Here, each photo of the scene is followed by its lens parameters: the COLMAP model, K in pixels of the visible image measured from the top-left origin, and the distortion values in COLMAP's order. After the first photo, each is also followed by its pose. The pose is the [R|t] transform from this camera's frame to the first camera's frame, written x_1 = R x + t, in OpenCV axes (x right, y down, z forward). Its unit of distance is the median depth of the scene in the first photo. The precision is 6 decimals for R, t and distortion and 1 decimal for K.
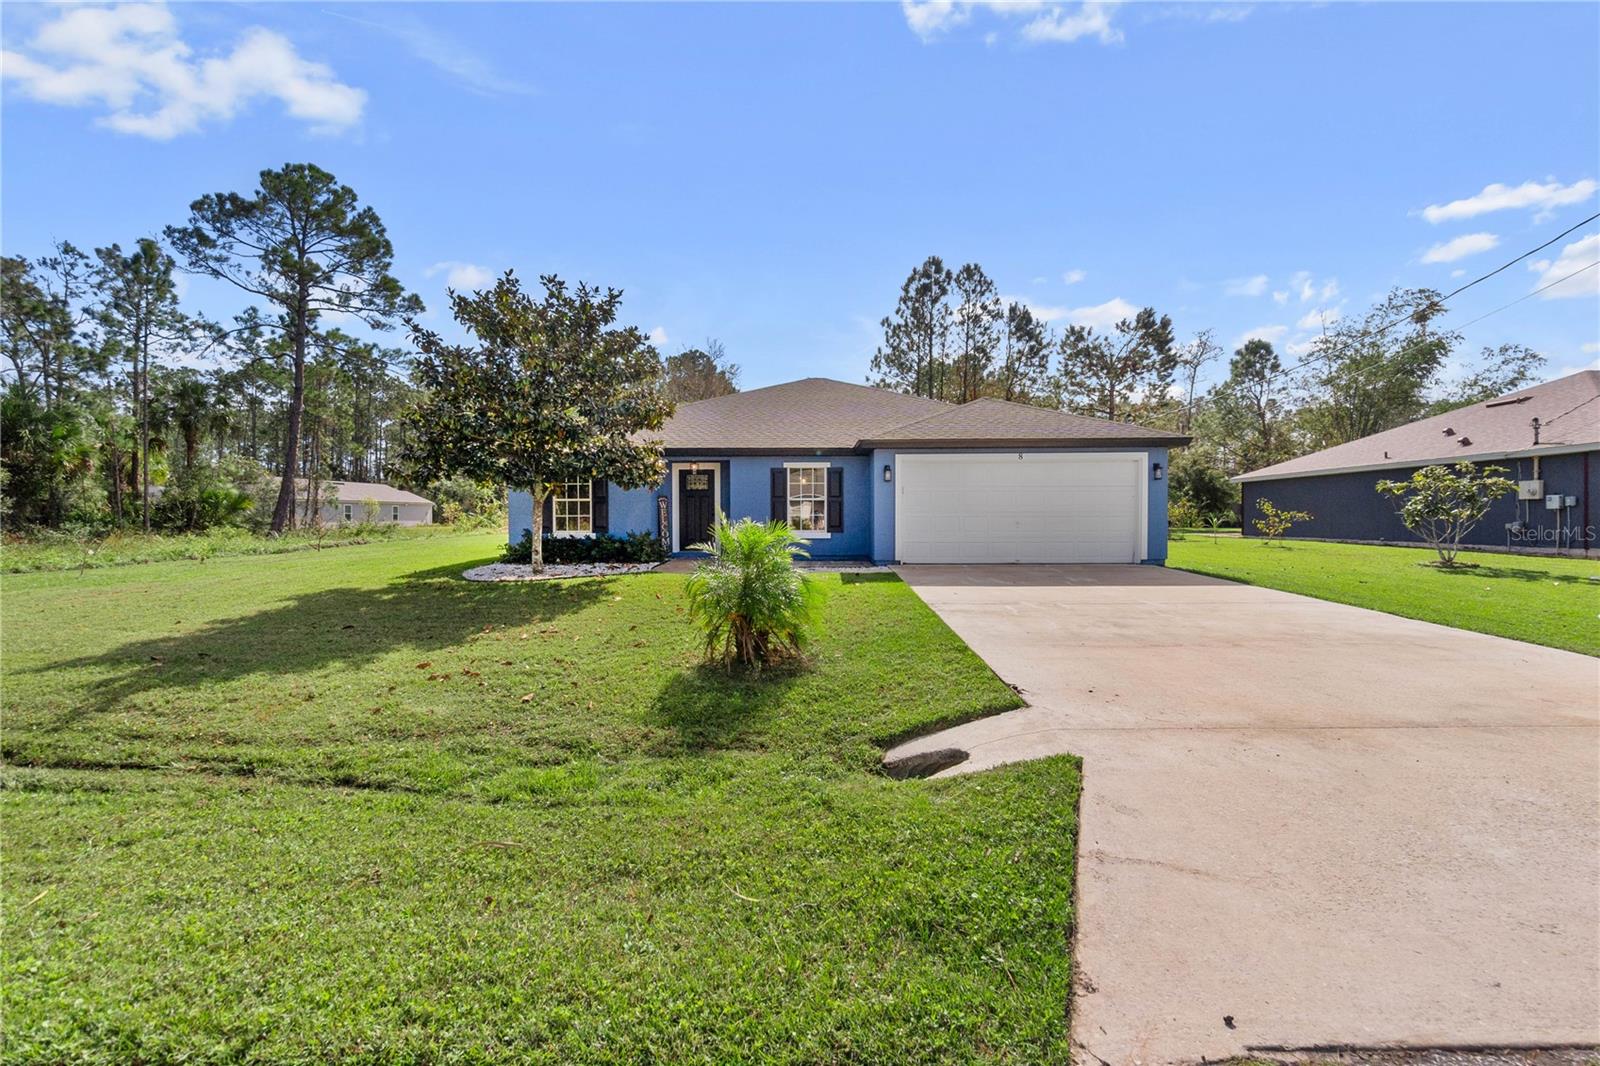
lens RADIAL K [[684.6, 0, 809.0], [0, 684.6, 515.1], [0, 0, 1]] dist [-0.003078, 0.000350]
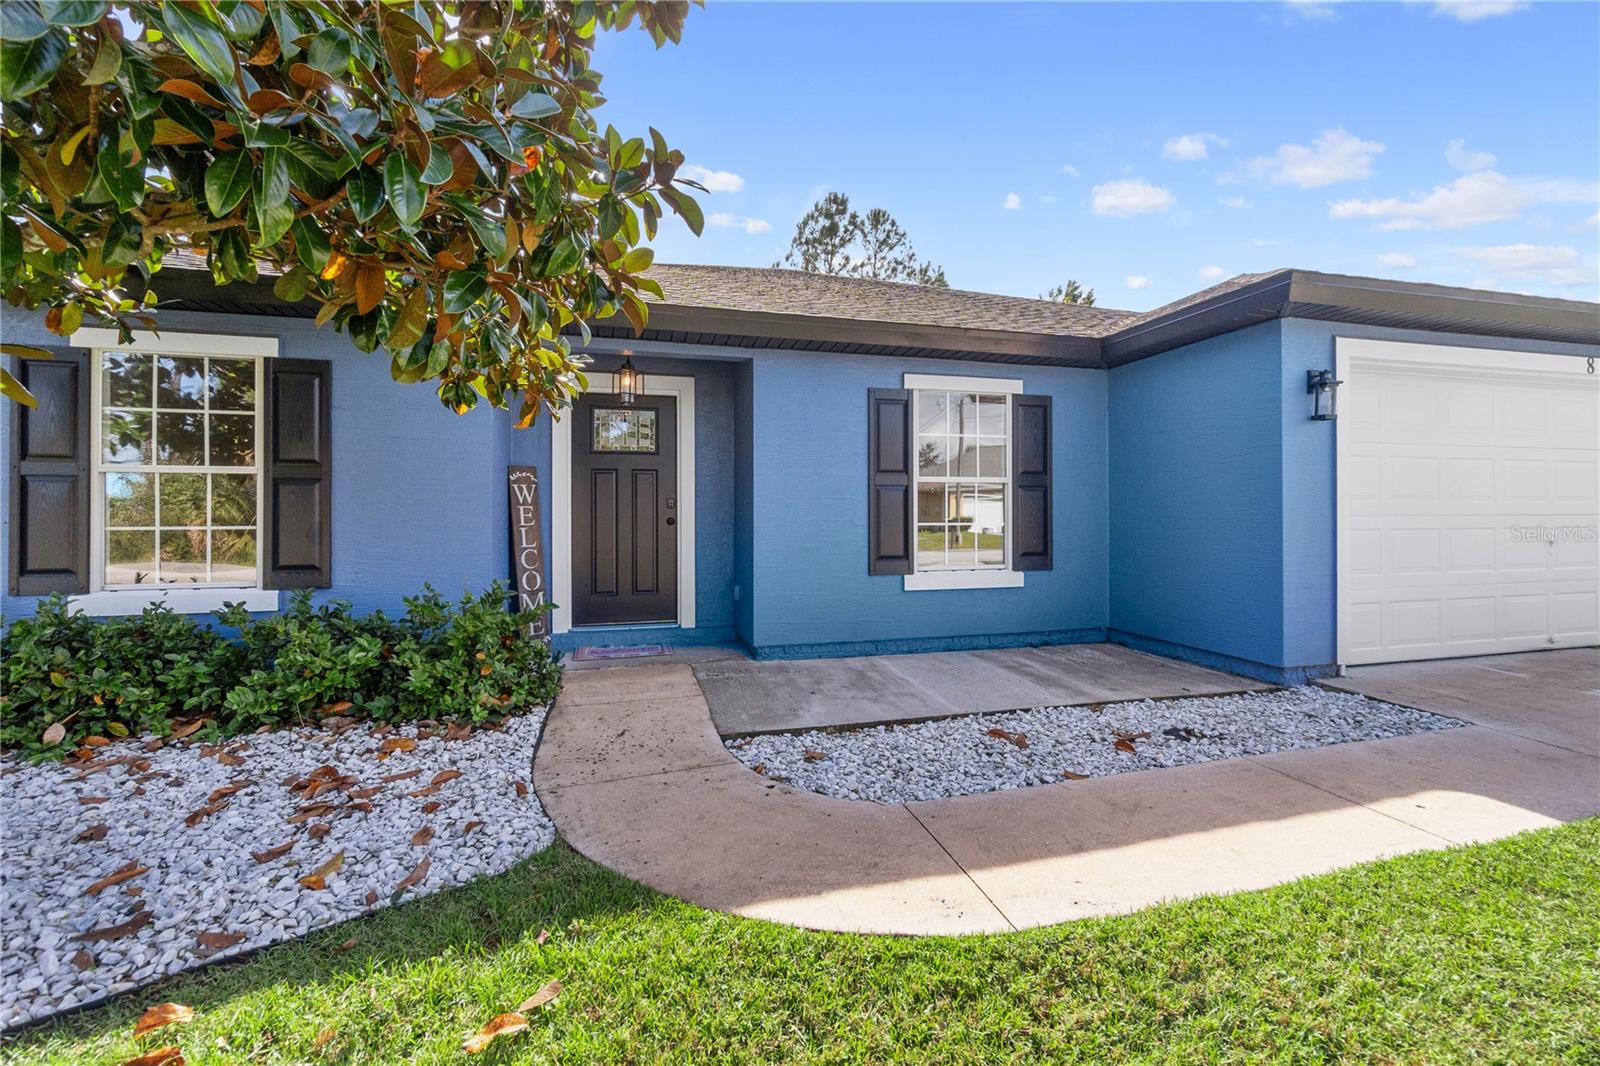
lens RADIAL K [[684.6, 0, 809.0], [0, 684.6, 515.1], [0, 0, 1]] dist [-0.003078, 0.000350]
pose [[0.960128, 0.002151, 0.279552, -0.181081], [-0.000405, 0.999980, -0.006304, -0.001823], [-0.279560, 0.005939, 0.960110, 0.668651]]
